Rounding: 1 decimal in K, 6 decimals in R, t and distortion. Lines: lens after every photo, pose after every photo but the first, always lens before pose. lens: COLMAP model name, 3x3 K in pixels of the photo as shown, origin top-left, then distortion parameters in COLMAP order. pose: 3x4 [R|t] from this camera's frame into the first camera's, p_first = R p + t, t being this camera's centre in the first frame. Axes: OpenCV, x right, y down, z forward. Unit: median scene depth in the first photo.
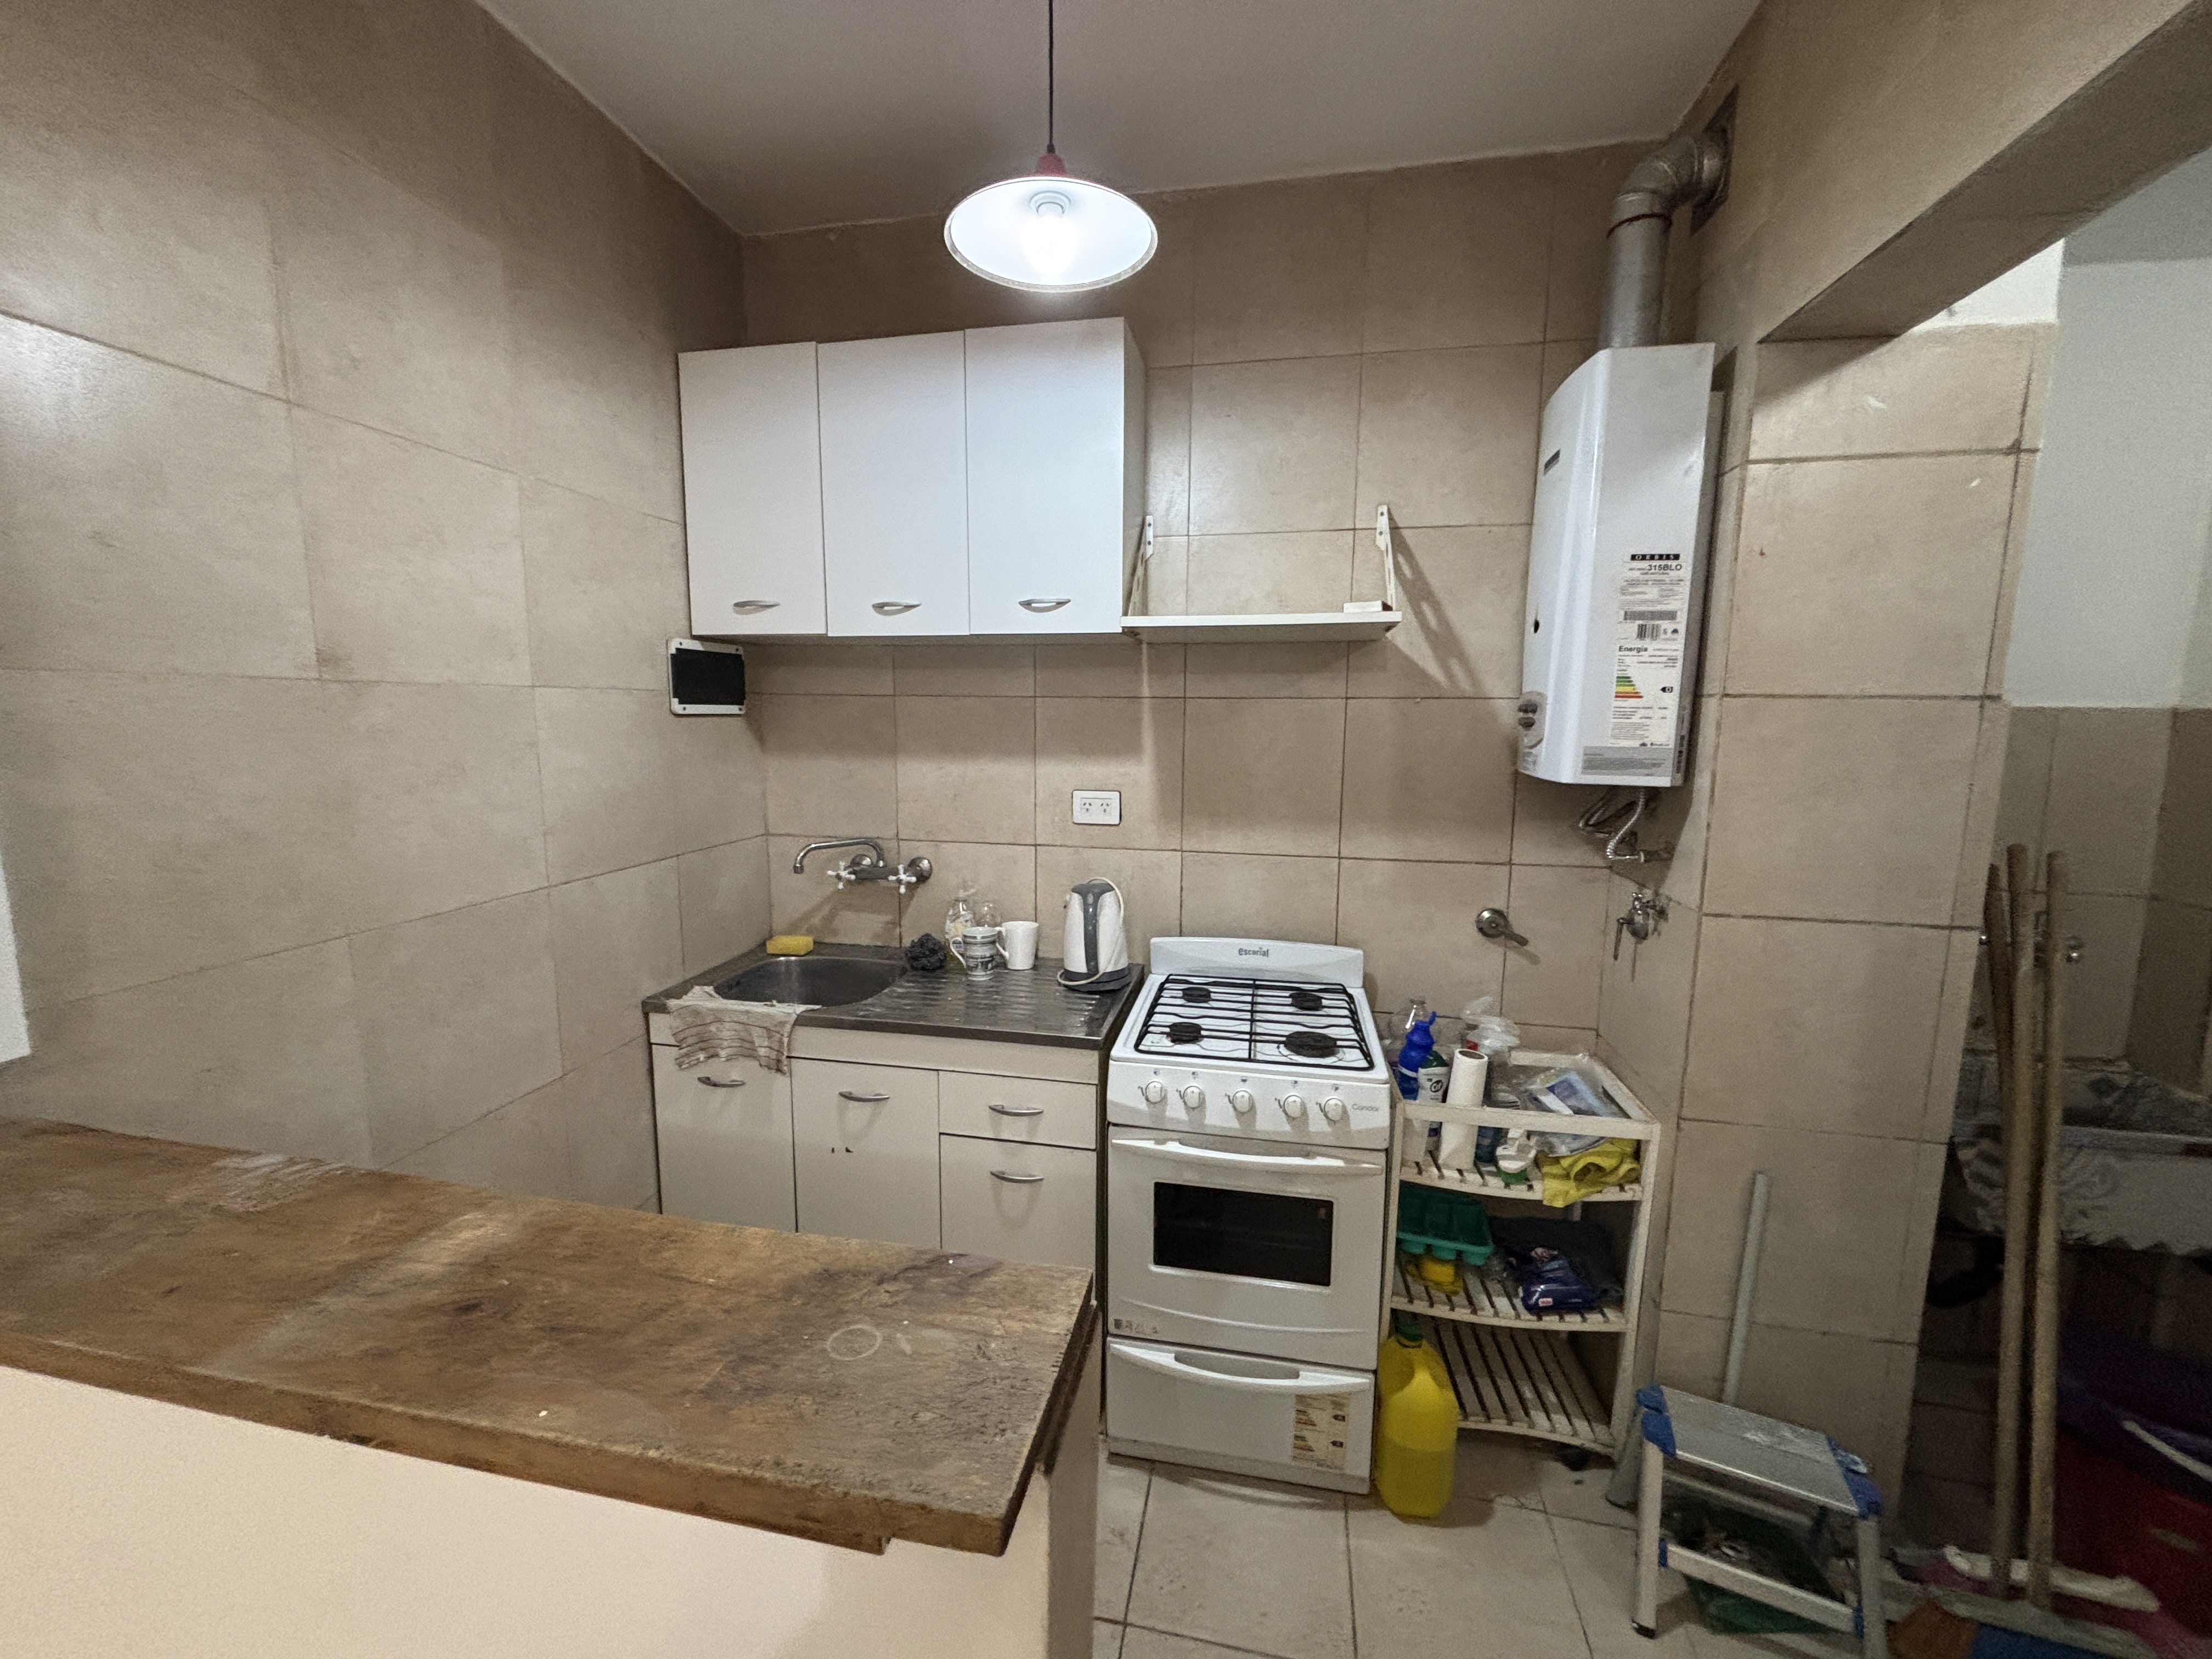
lens RADIAL K [[896.5, 0, 1106.0], [0, 896.5, 829.5], [0, 0, 1]] dist [-0.000880, -0.000103]
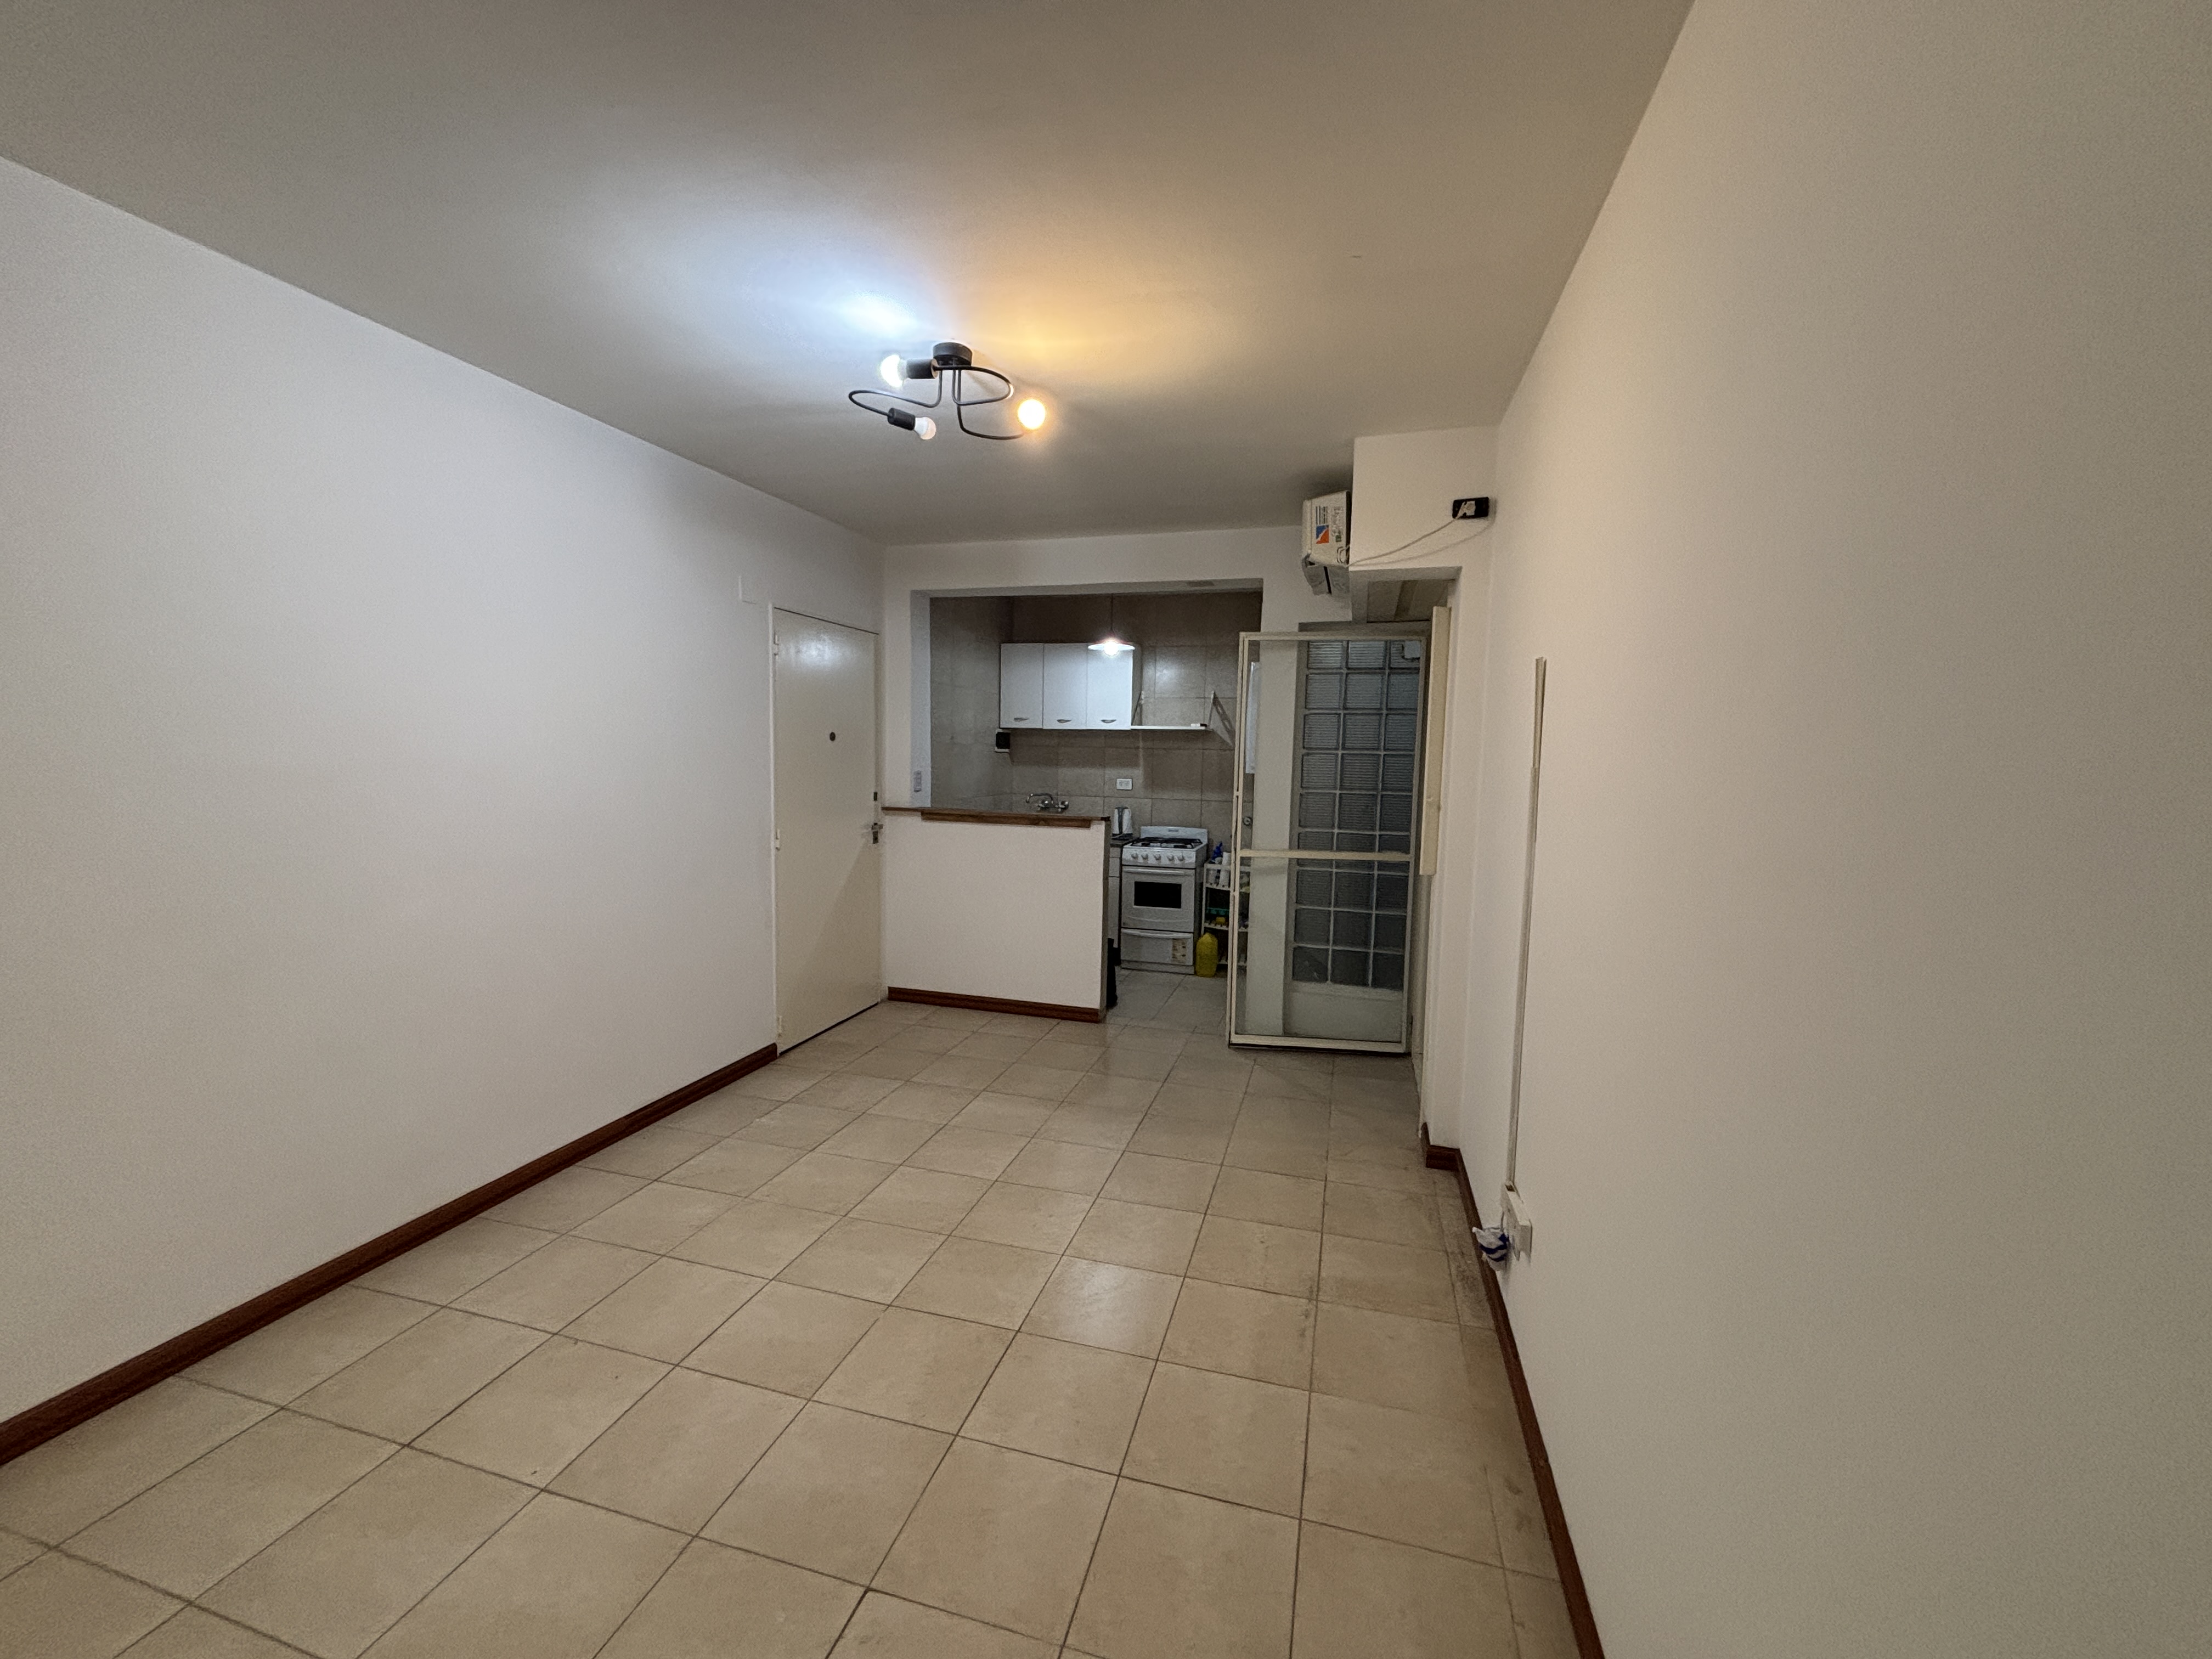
lens RADIAL K [[887.5, 0, 1106.0], [0, 887.5, 829.5], [0, 0, 1]] dist [0.016069, -0.000240]
pose [[0.997116, 0.019861, -0.073245, 0.184050], [-0.023083, 0.998791, -0.043407, 0.319540], [0.072294, 0.044973, 0.996369, -2.438261]]
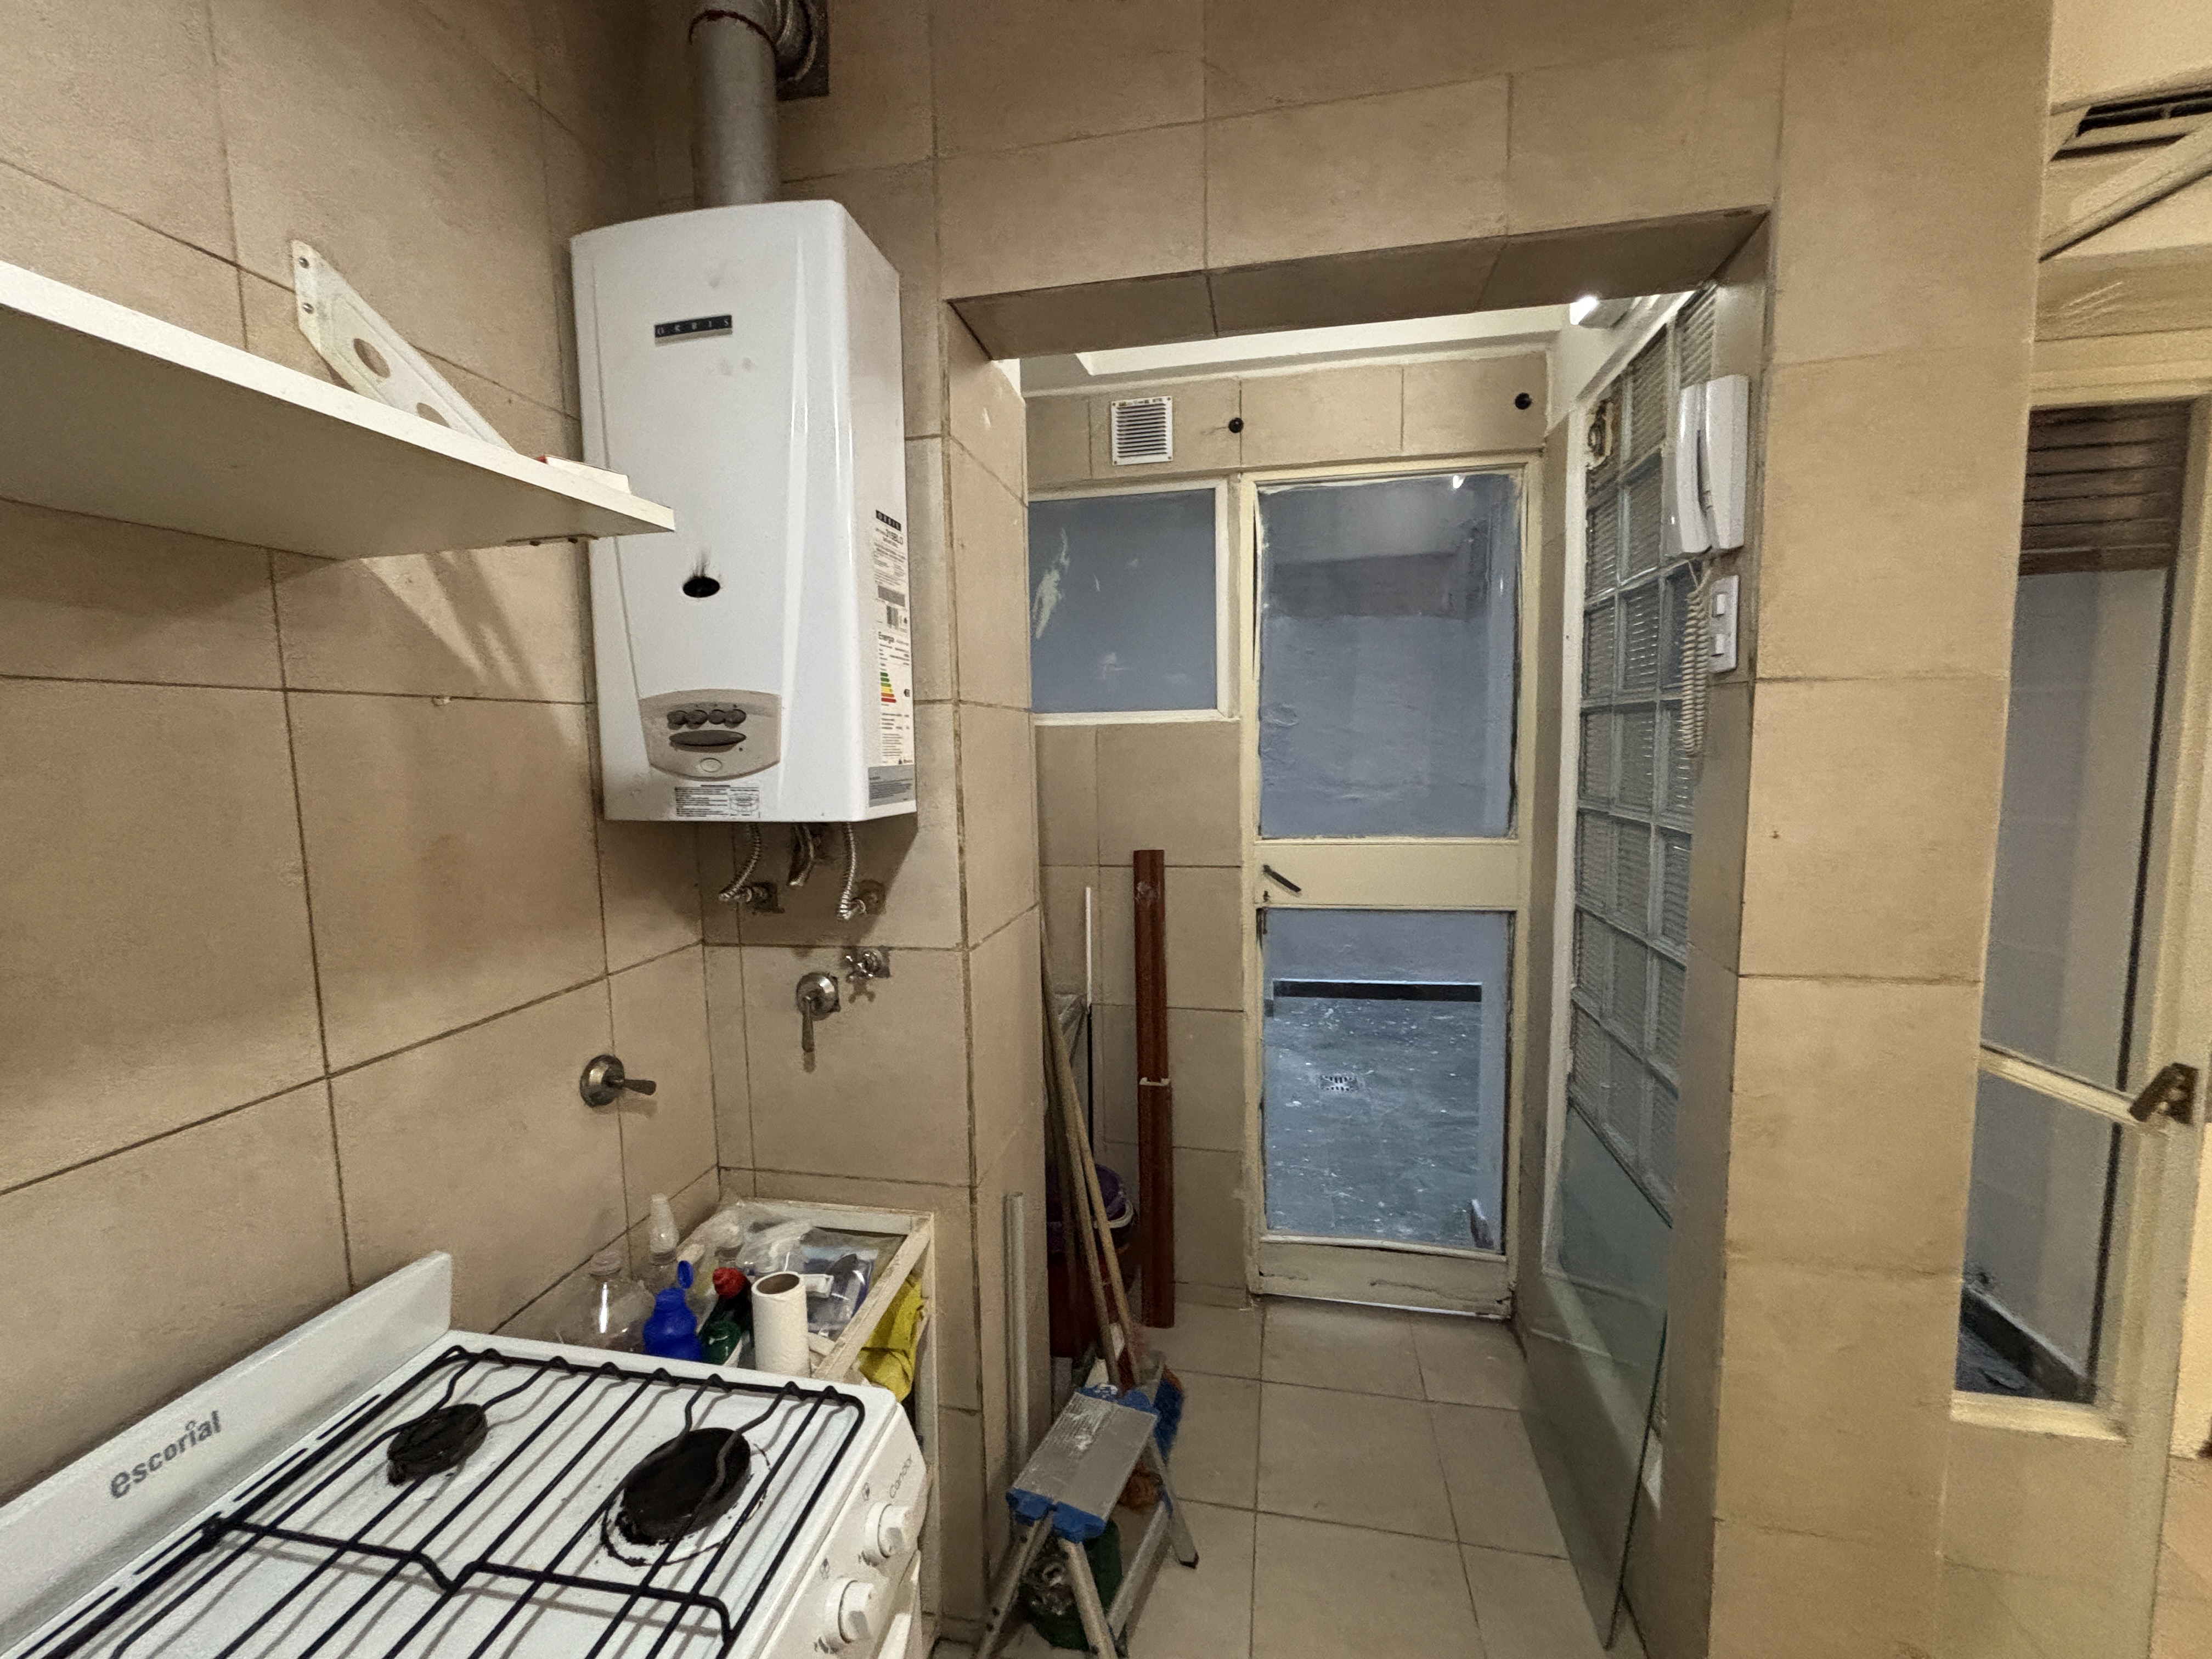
lens RADIAL K [[874.9, 0, 1106.0], [0, 874.9, 829.5], [0, 0, 1]] dist [-0.003560, -0.000182]
pose [[-0.002297, -0.104889, 0.994481, -0.147862], [0.152049, 0.982884, 0.104017, -0.078529], [-0.988370, 0.151449, 0.013690, 0.726019]]
